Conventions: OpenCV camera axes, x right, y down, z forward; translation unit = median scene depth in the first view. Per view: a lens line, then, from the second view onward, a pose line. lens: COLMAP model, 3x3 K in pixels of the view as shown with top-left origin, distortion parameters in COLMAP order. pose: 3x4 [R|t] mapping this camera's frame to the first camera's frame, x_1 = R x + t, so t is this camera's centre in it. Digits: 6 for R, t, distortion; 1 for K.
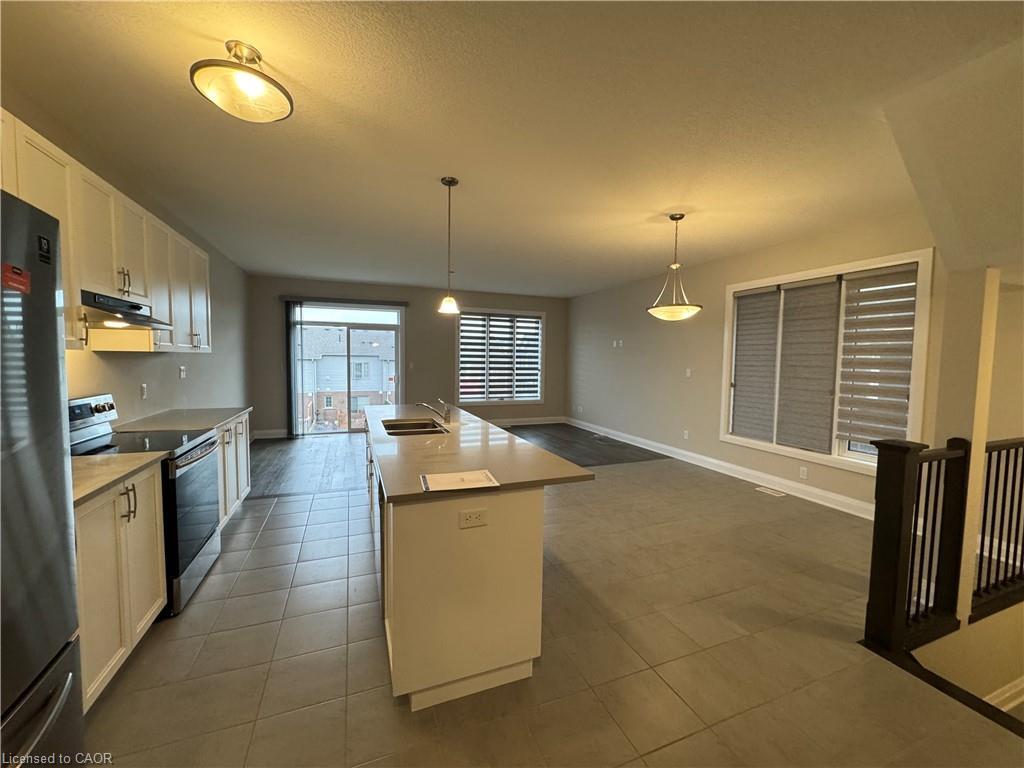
lens RADIAL K [[408.7, 0, 512.9], [0, 408.7, 382.2], [0, 0, 1]] dist [-0.000625, 0.000780]
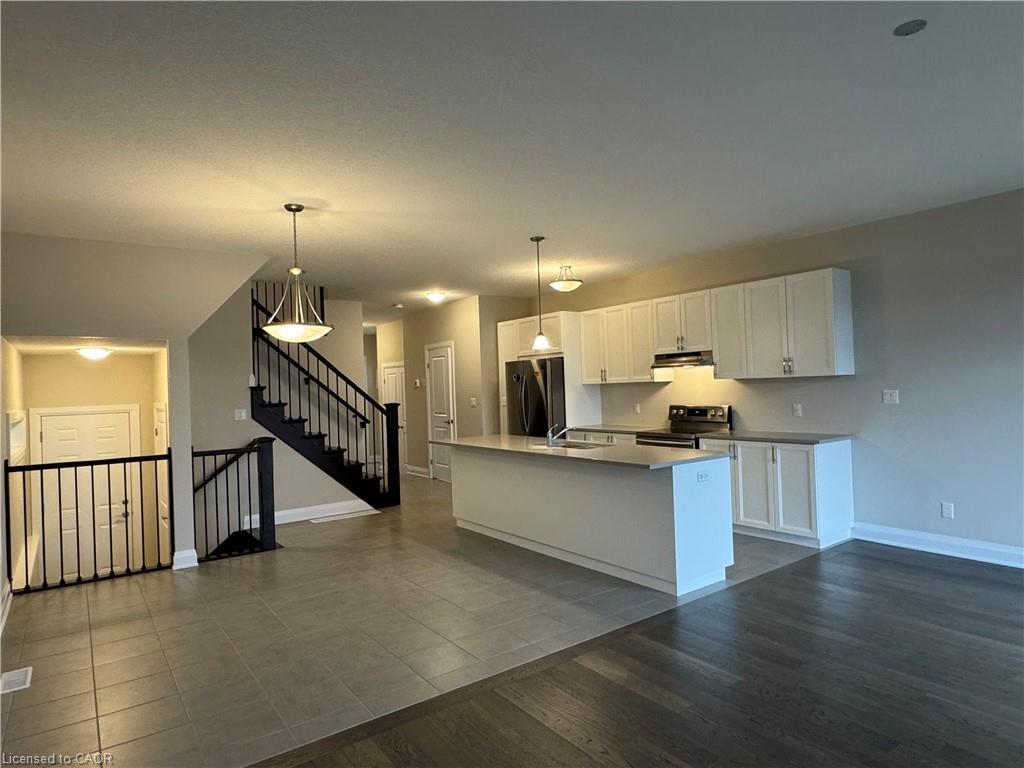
lens RADIAL K [[608.9, 0, 515.0], [0, 608.9, 380.8], [0, 0, 1]] dist [-0.003432, 0.006421]
pose [[-0.967634, 0.017620, -0.251743, 0.307591], [0.006482, 0.998966, 0.045004, -0.136441], [0.252276, 0.041916, -0.966747, 2.313619]]
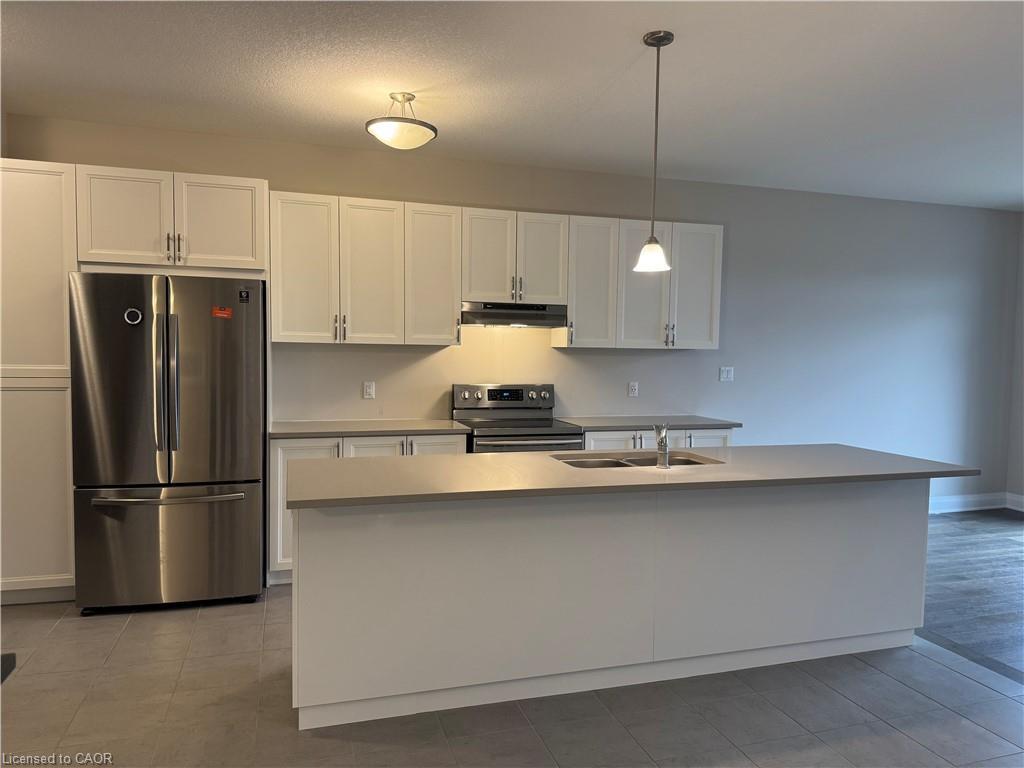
lens RADIAL K [[716.0, 0, 518.5], [0, 716.0, 391.0], [0, 0, 1]] dist [0.072698, -0.089890]
pose [[-0.067997, 0.041524, -0.996821, 0.754517], [-0.074988, 0.996095, 0.046609, -0.030248], [0.994863, 0.077919, -0.064617, 0.775999]]
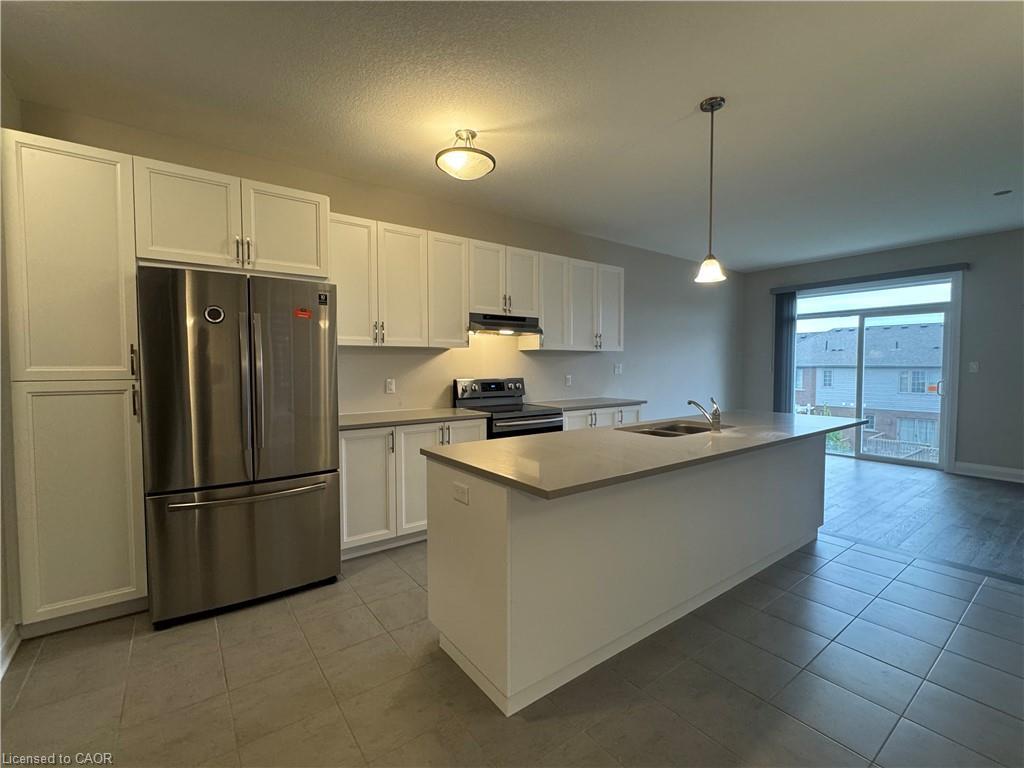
lens RADIAL K [[453.9, 0, 512.0], [0, 453.9, 383.3], [0, 0, 1]] dist [-0.000301, 0.000828]
pose [[0.261484, 0.025405, -0.964874, 0.477561], [-0.051051, 0.998618, 0.012458, 0.021017], [0.963857, 0.046000, 0.262419, 0.388067]]
